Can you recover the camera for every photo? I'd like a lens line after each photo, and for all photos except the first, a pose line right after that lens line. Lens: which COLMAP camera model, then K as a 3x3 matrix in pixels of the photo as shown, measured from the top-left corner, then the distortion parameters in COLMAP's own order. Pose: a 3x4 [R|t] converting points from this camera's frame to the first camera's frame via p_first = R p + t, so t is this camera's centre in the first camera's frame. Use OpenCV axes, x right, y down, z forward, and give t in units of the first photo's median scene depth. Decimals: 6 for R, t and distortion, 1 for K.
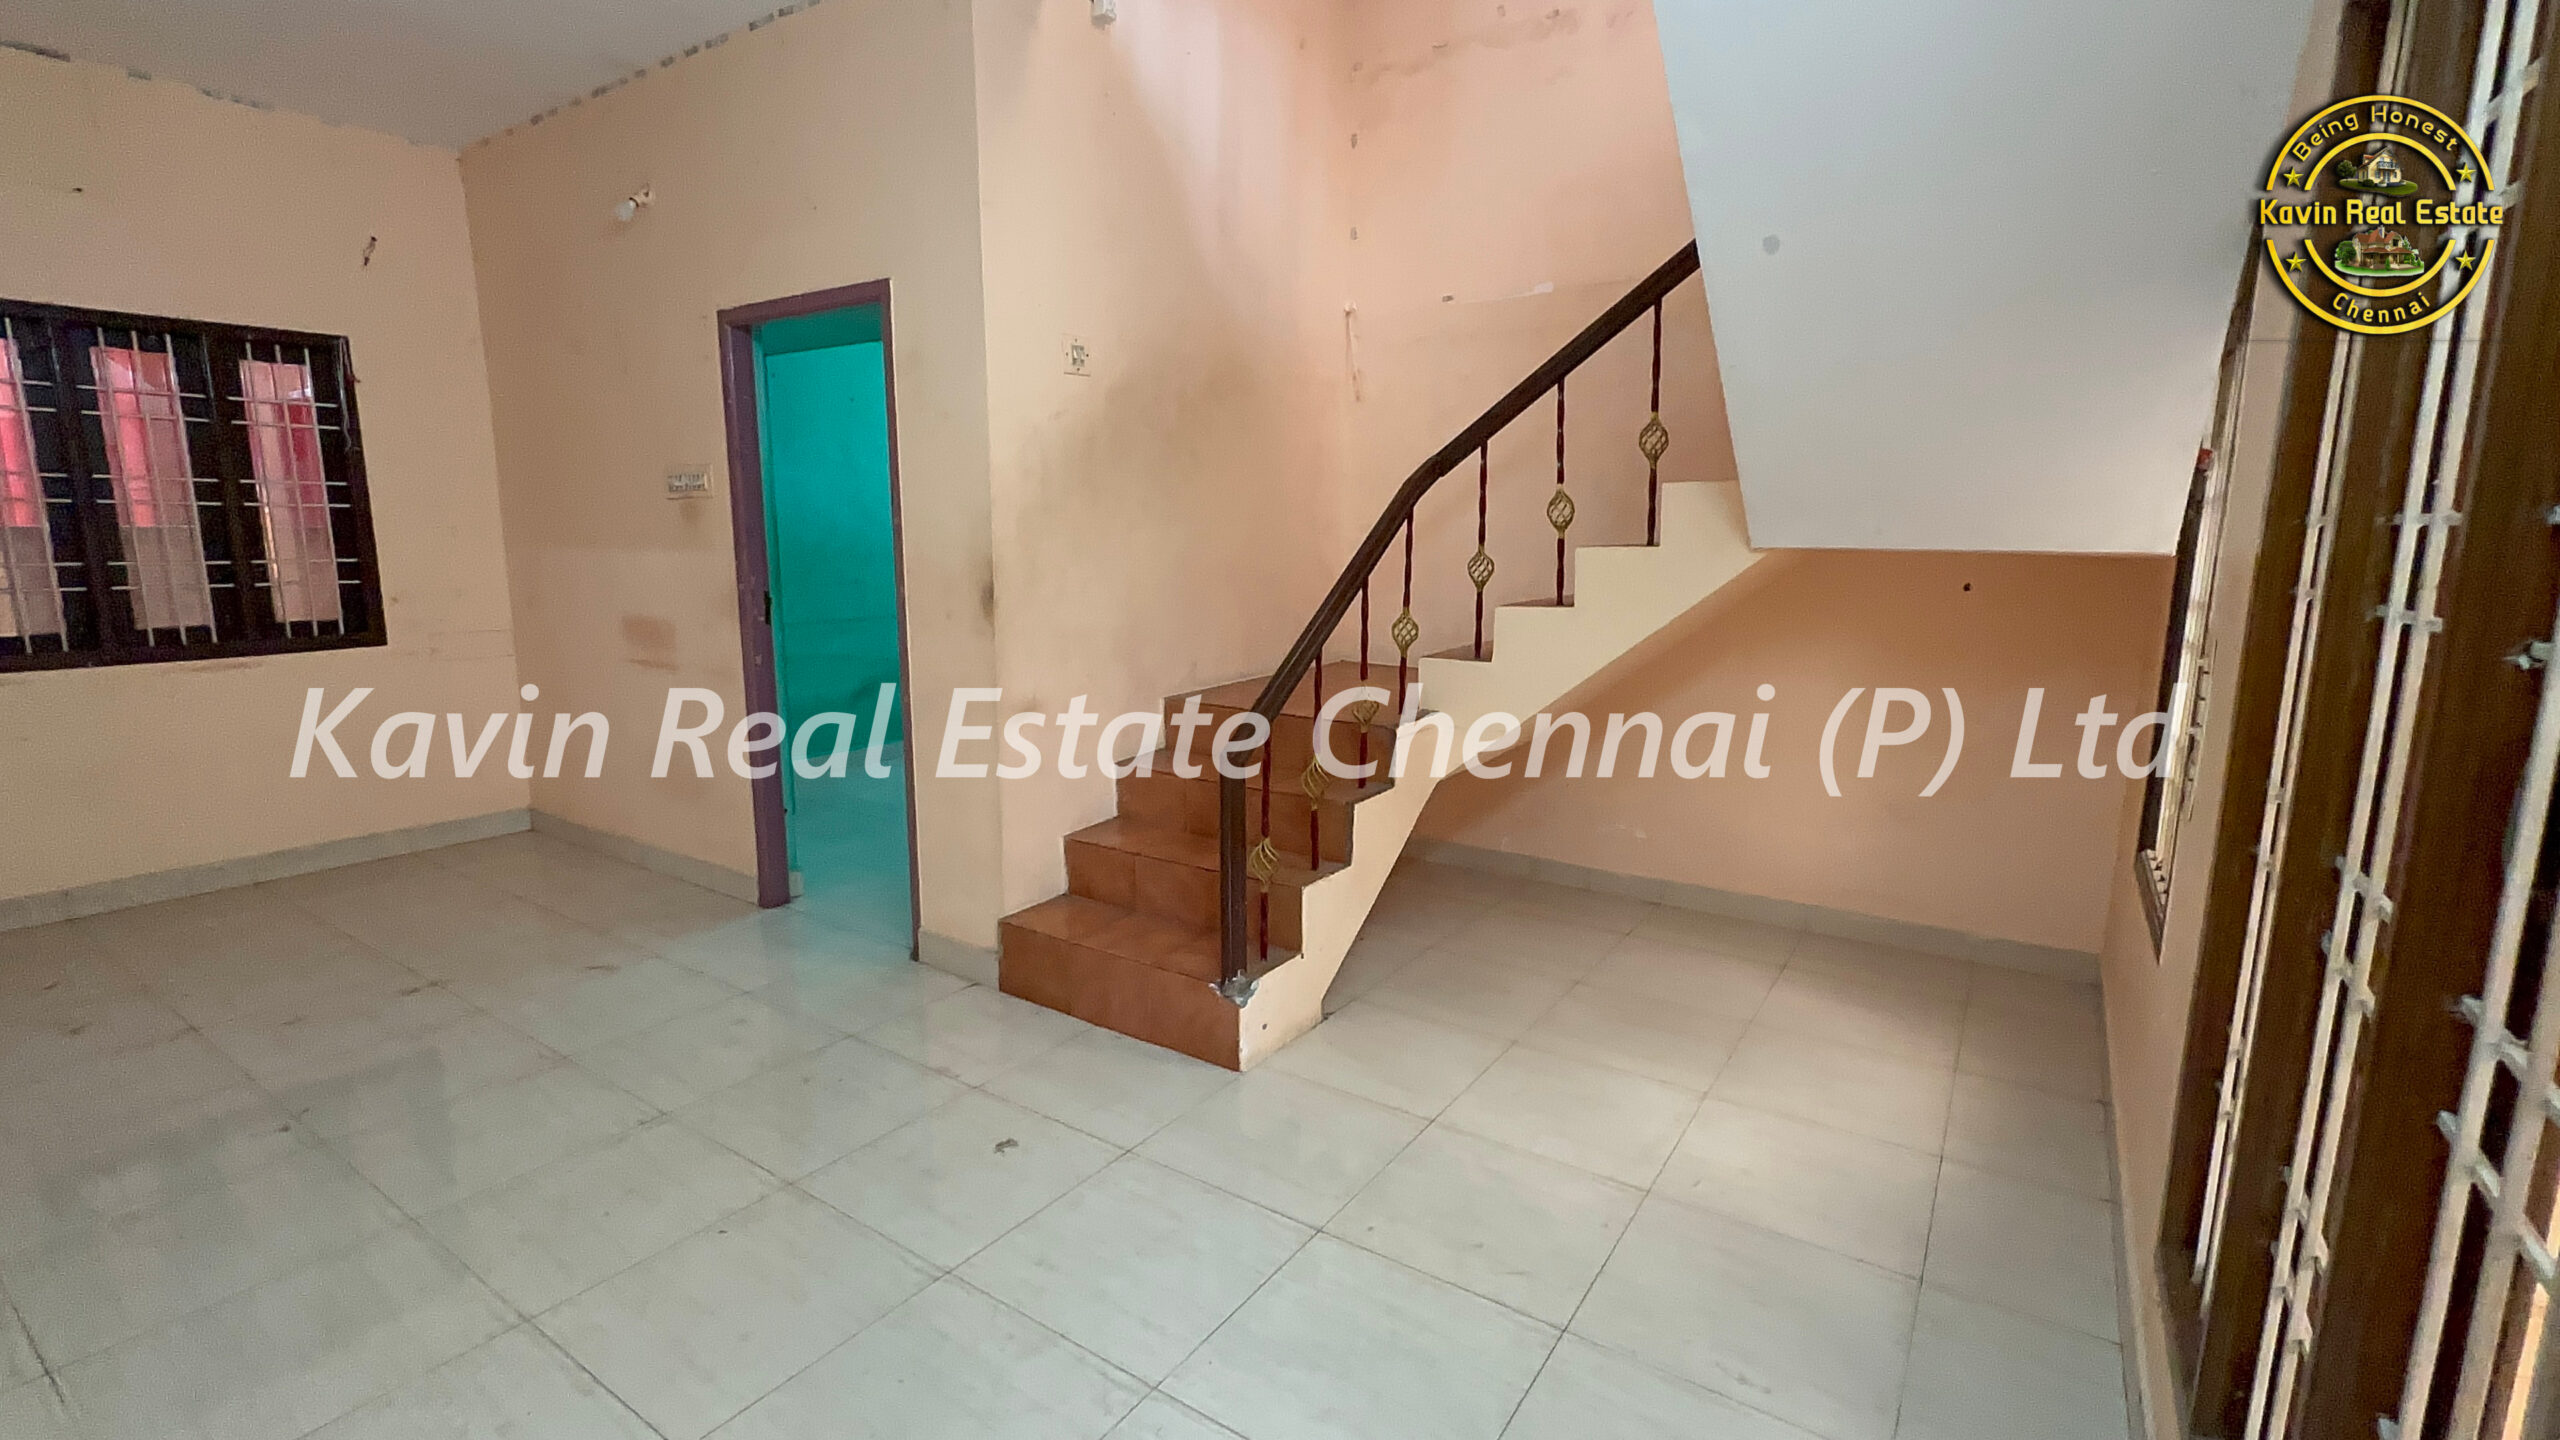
lens RADIAL K [[1119.5, 0, 1280.0], [0, 1119.5, 720.0], [0, 0, 1]] dist [-0.001332, 0.000214]
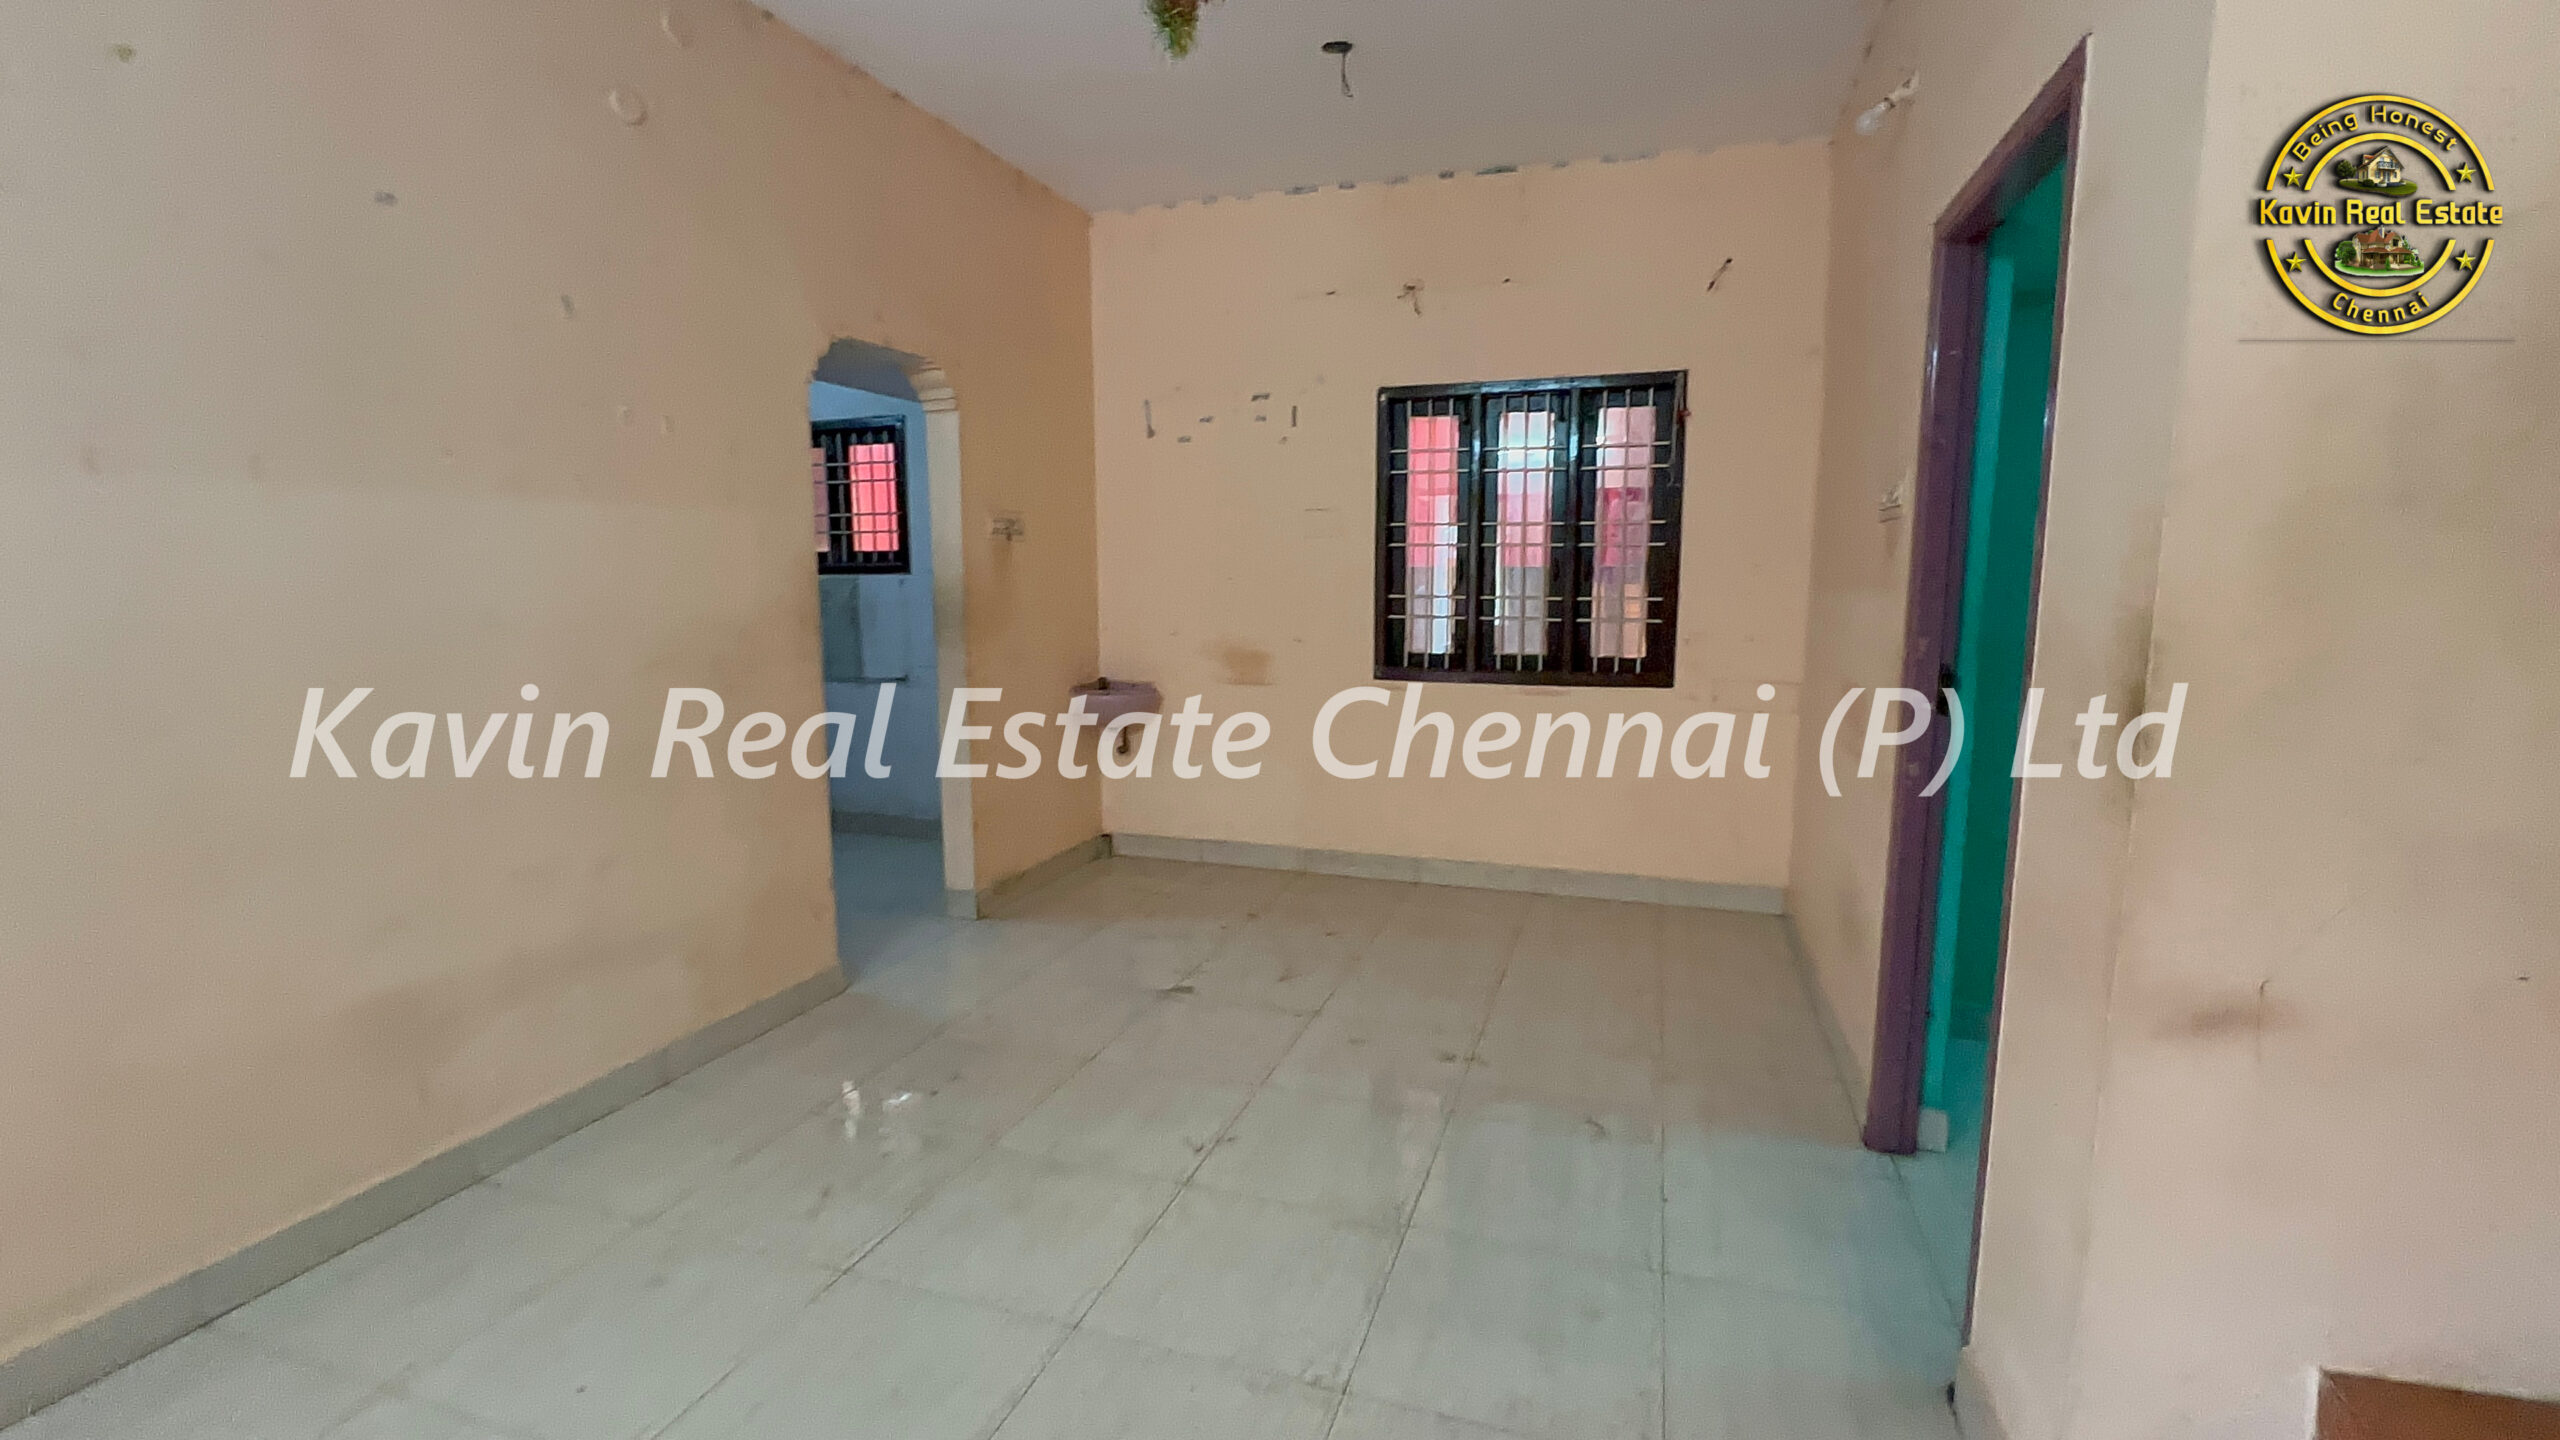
lens RADIAL K [[1119.5, 0, 1280.0], [0, 1119.5, 720.0], [0, 0, 1]] dist [-0.001332, 0.000214]
pose [[0.268021, 0.123984, -0.955402, 0.037280], [-0.156242, 0.984150, 0.083884, -0.073618], [0.950659, 0.126792, 0.283144, 0.446999]]
